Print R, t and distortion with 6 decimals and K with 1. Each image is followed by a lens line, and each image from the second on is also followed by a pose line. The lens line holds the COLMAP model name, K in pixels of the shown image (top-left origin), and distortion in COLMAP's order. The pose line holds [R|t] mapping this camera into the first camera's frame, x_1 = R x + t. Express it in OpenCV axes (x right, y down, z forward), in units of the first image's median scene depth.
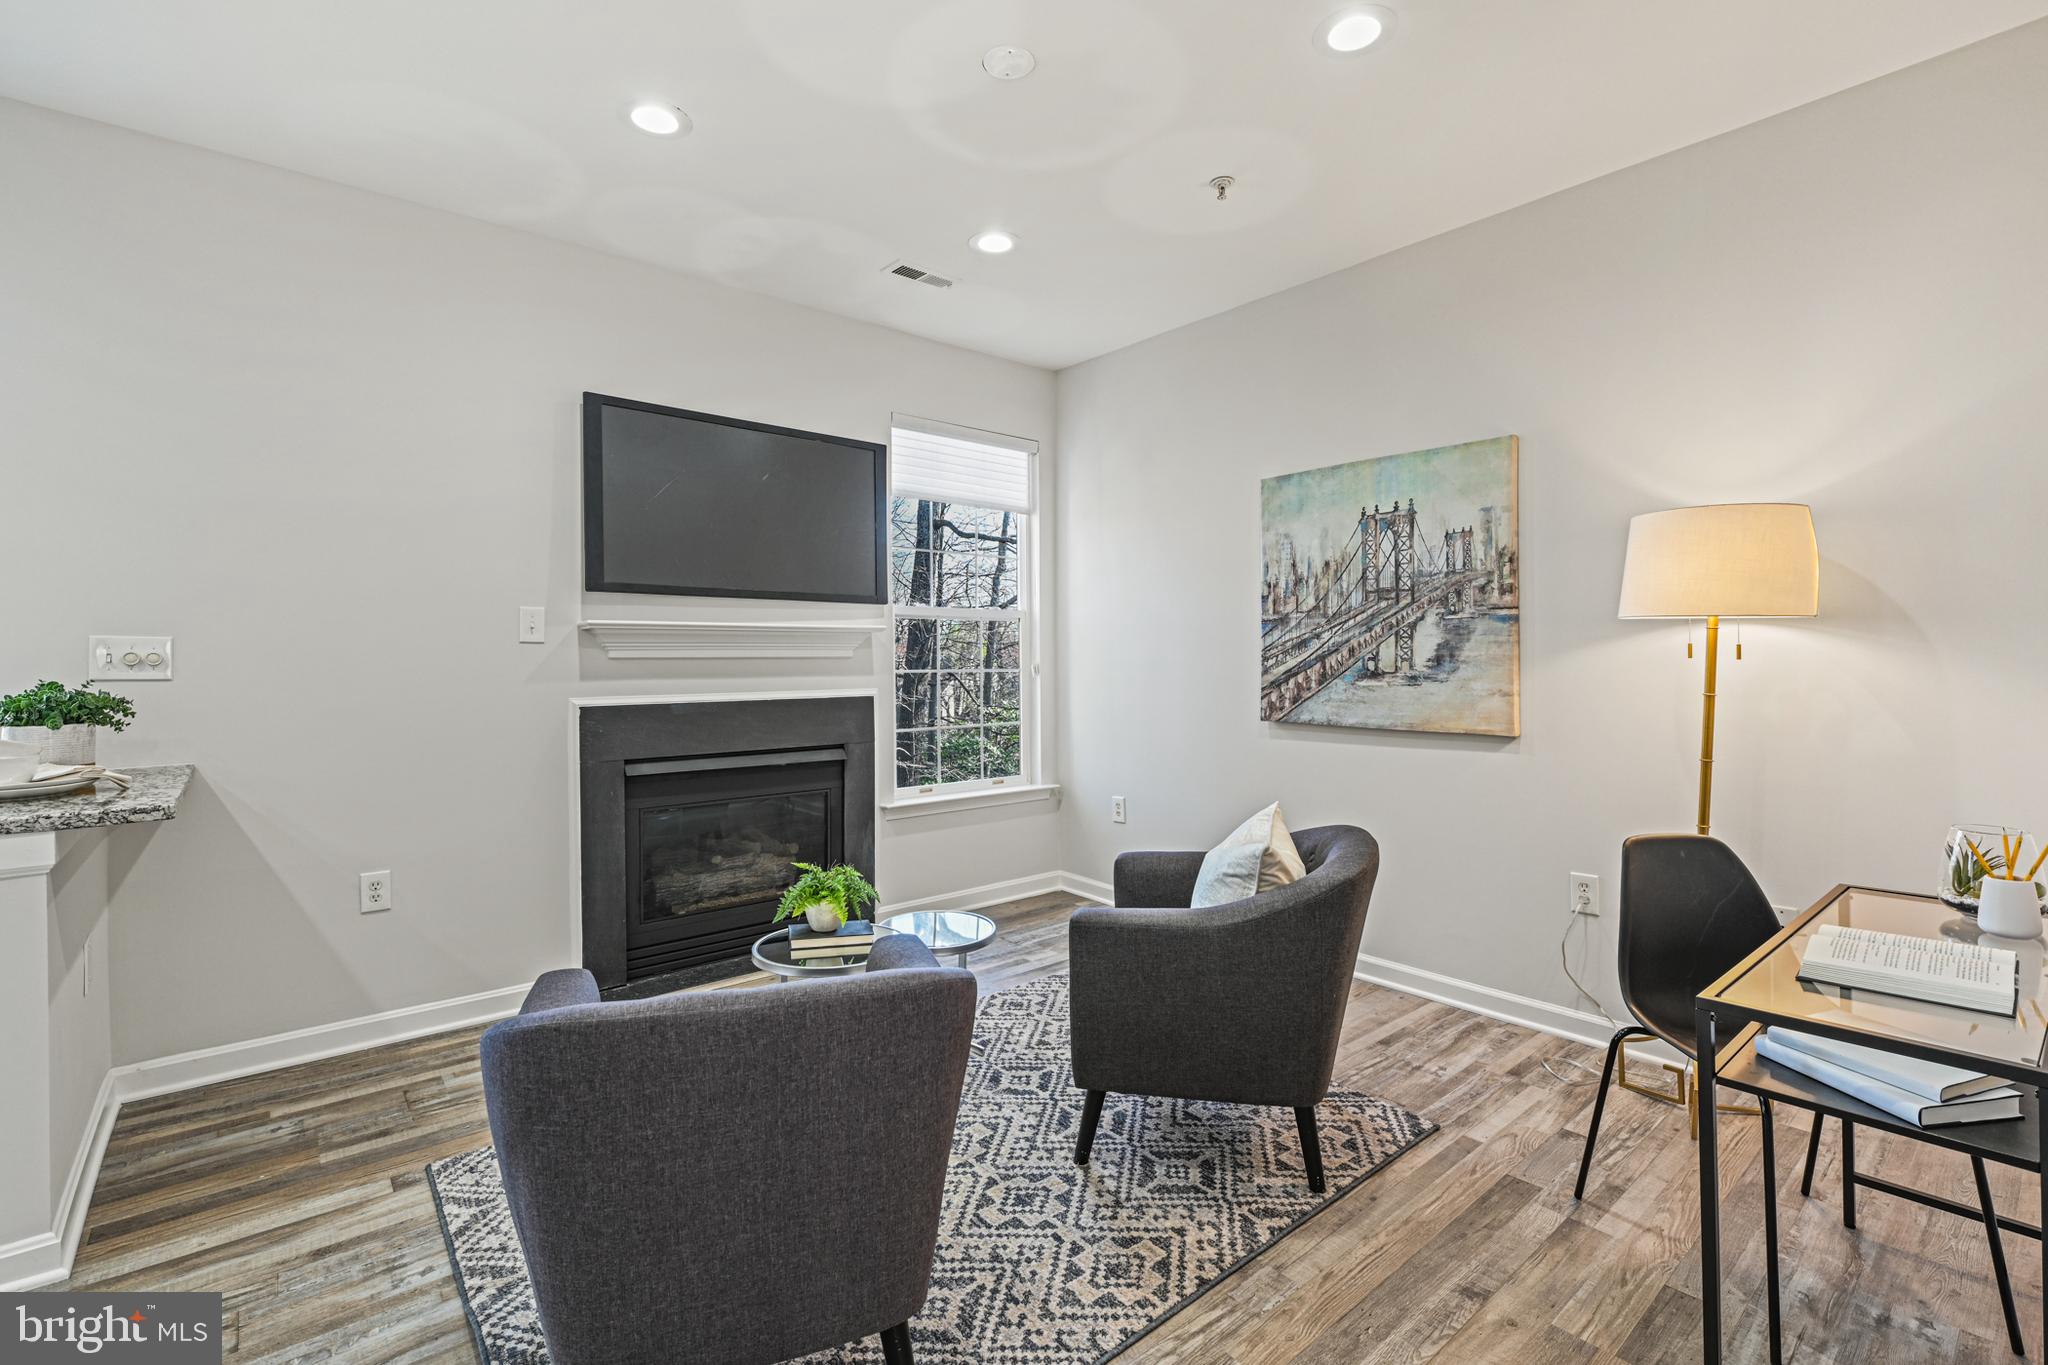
lens RADIAL K [[931.3, 0, 1025.1], [0, 931.3, 669.3], [0, 0, 1]] dist [0.000772, -0.000015]
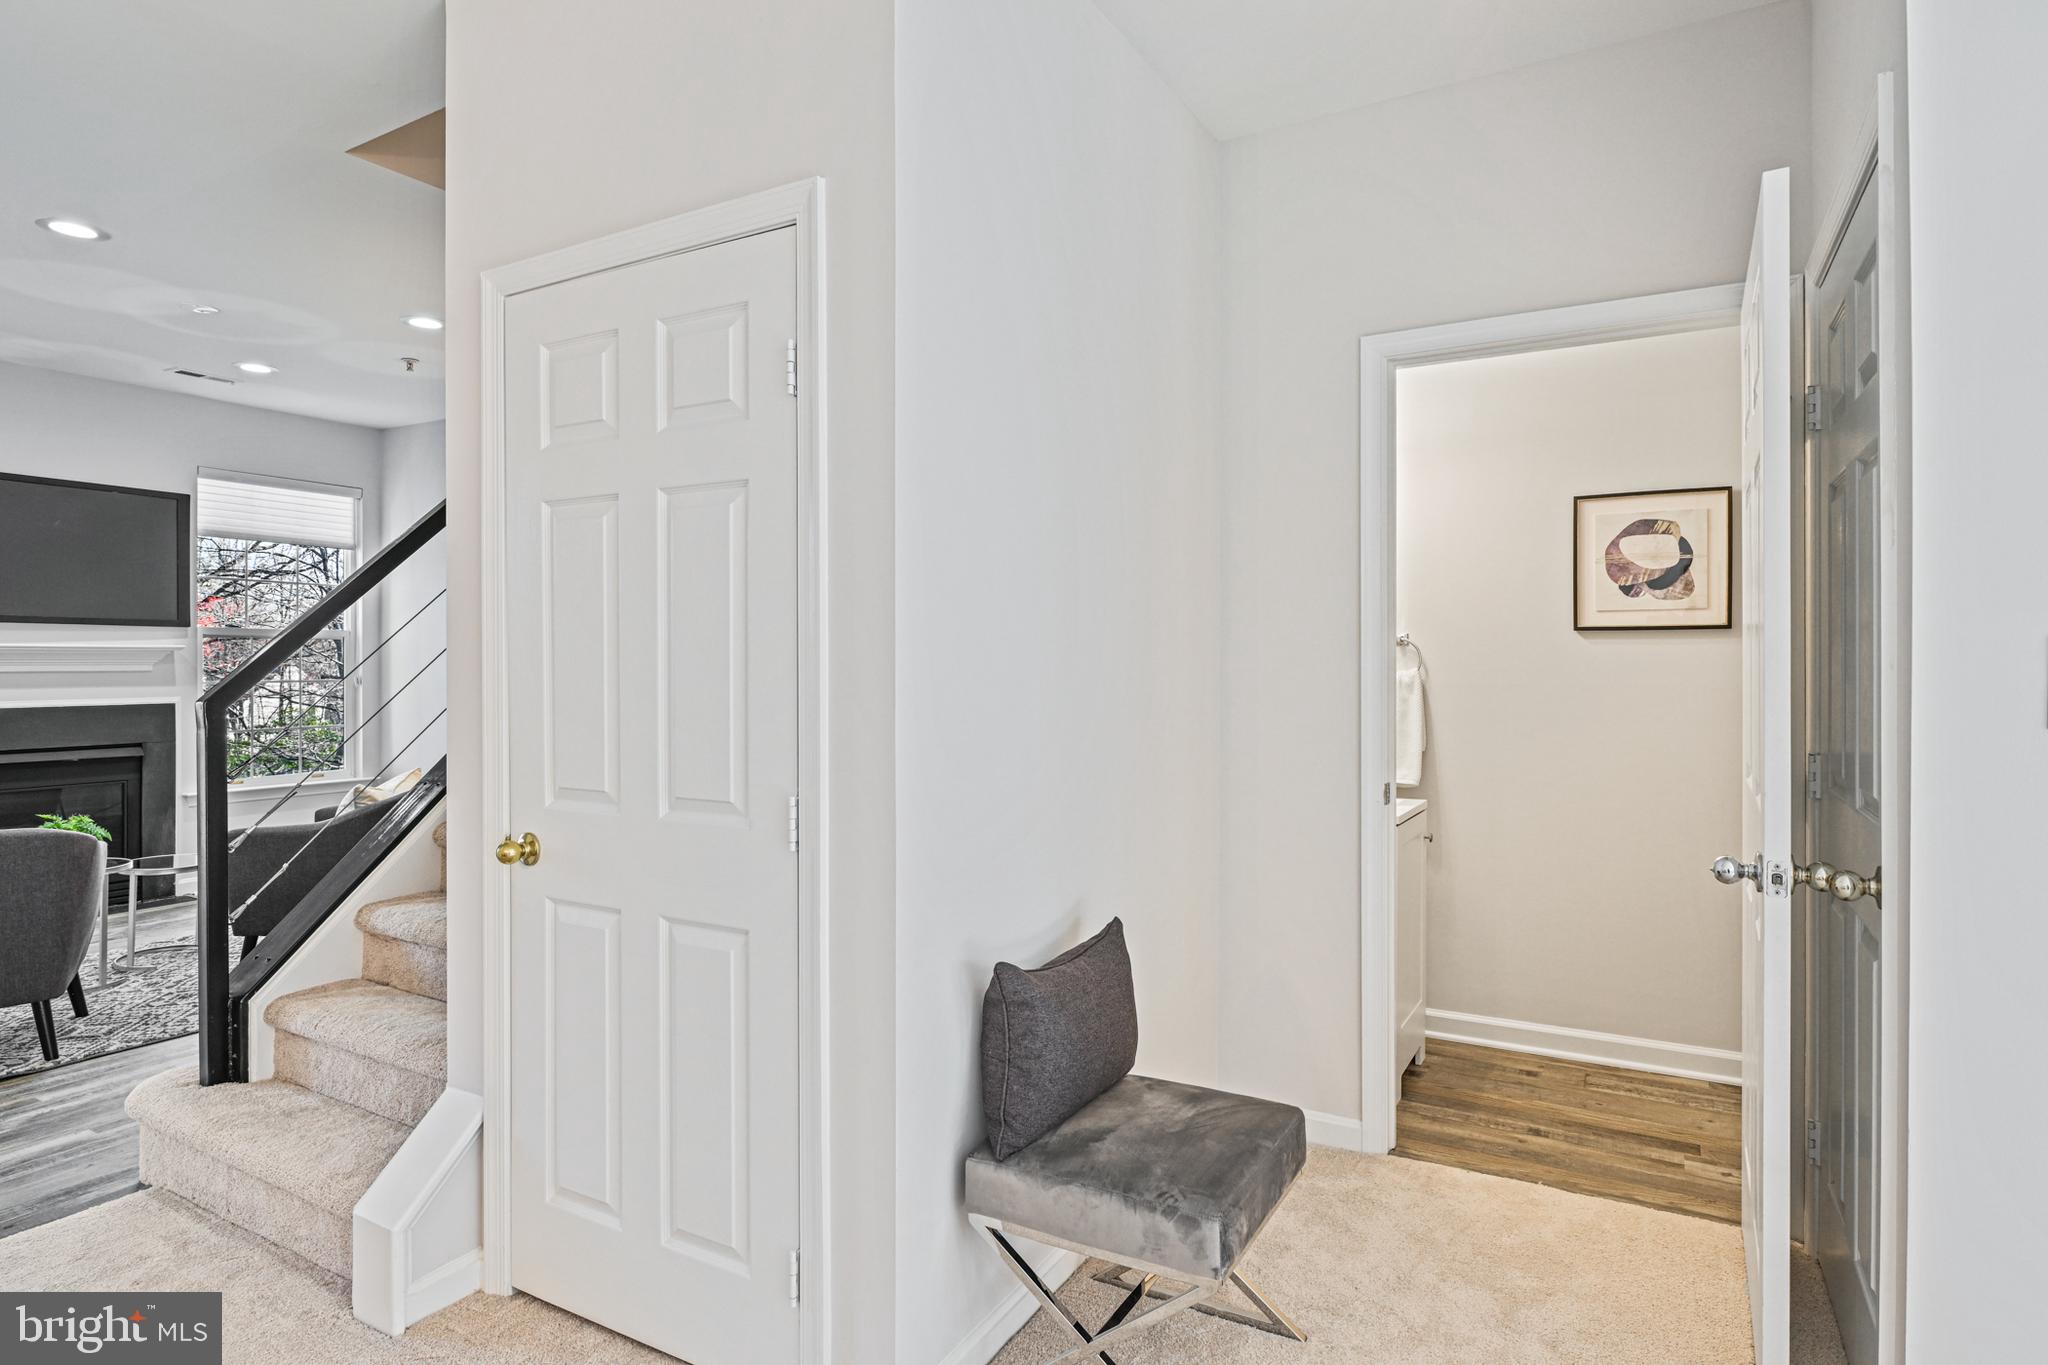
lens RADIAL K [[1112.6, 0, 1023.7], [0, 1112.6, 678.5], [0, 0, 1]] dist [-0.005345, 0.000321]
pose [[0.938195, 0.001637, 0.346103, 0.369947], [-0.003305, 0.999986, 0.004227, -0.013546], [-0.346091, -0.005110, 0.938187, -0.726253]]
